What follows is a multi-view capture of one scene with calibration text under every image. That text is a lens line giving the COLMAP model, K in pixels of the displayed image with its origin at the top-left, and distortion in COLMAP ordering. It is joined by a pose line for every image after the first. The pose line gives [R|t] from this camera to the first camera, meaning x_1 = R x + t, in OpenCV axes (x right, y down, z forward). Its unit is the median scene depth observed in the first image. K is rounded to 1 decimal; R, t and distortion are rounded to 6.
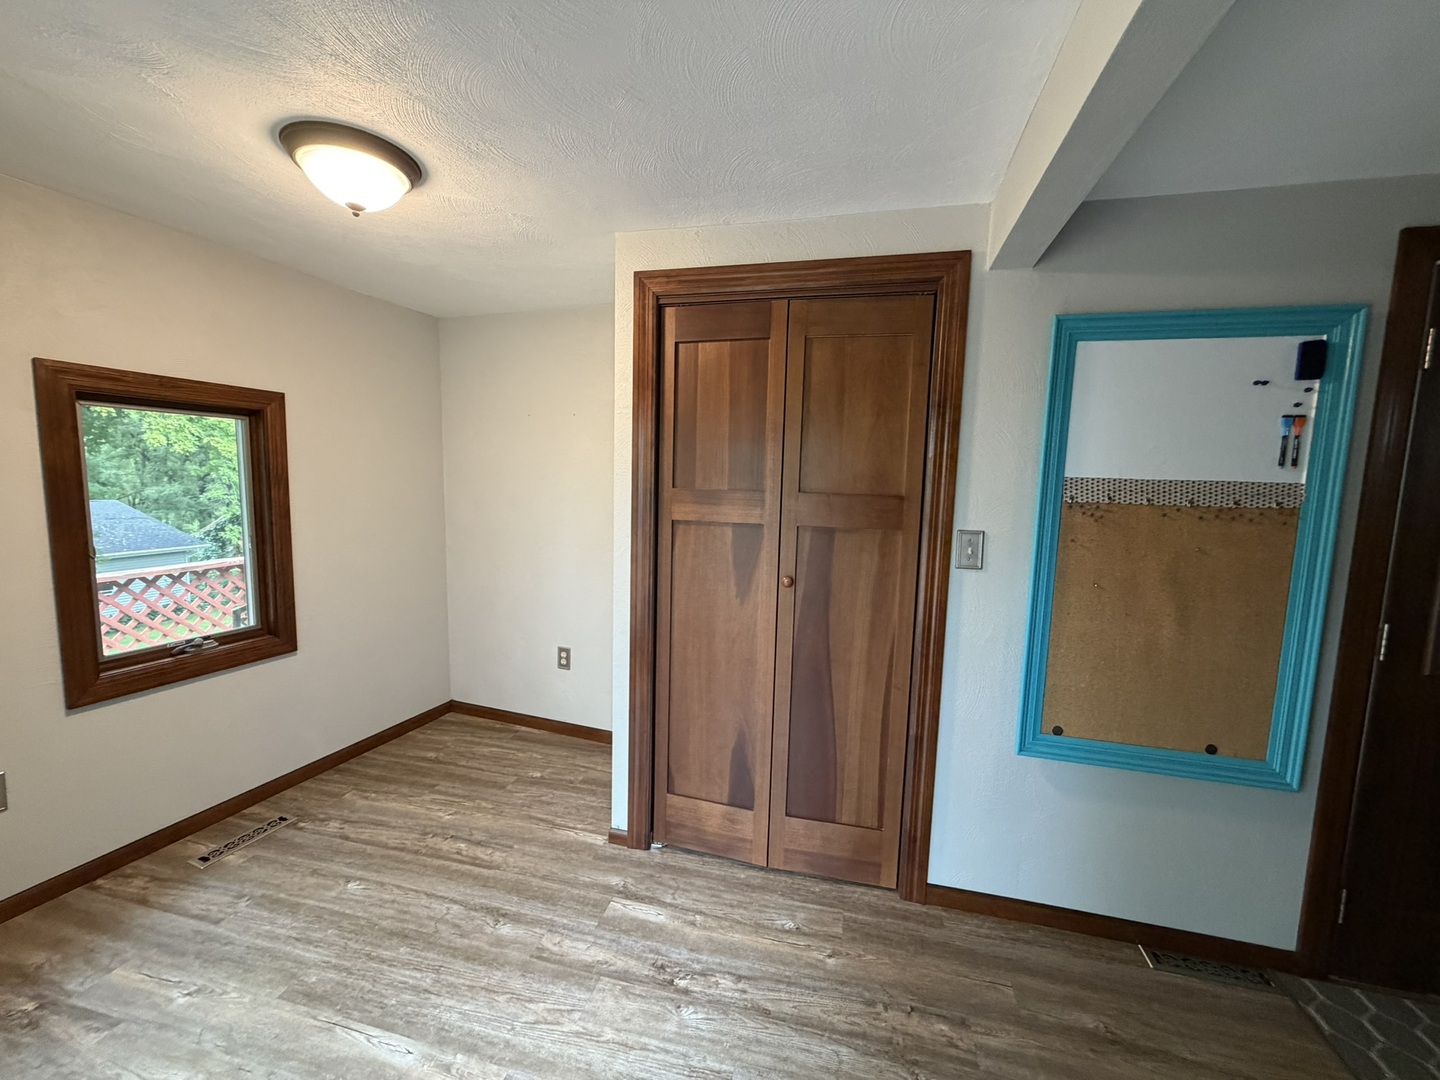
lens RADIAL K [[574.2, 0, 715.2], [0, 574.2, 541.3], [0, 0, 1]] dist [-0.001086, -0.000196]
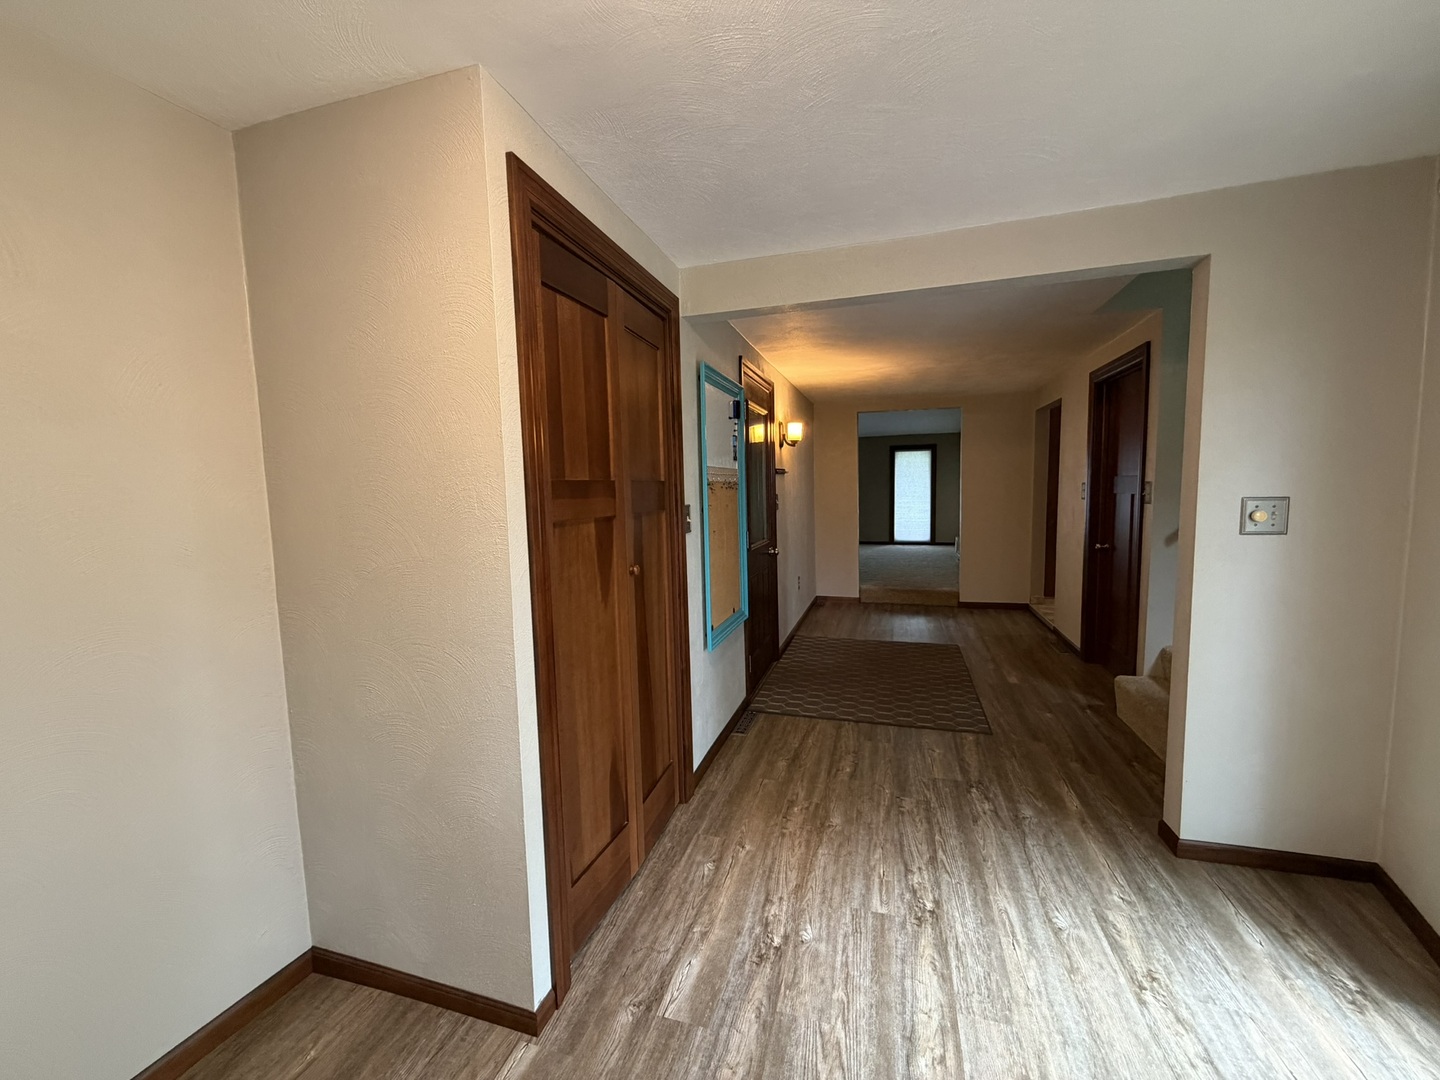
lens RADIAL K [[574.2, 0, 715.2], [0, 574.2, 541.3], [0, 0, 1]] dist [-0.001086, -0.000196]
pose [[0.042207, -0.122127, 0.991617, -1.005993], [0.131130, 0.984593, 0.115680, -0.091850], [-0.990466, 0.125149, 0.057571, 0.943304]]
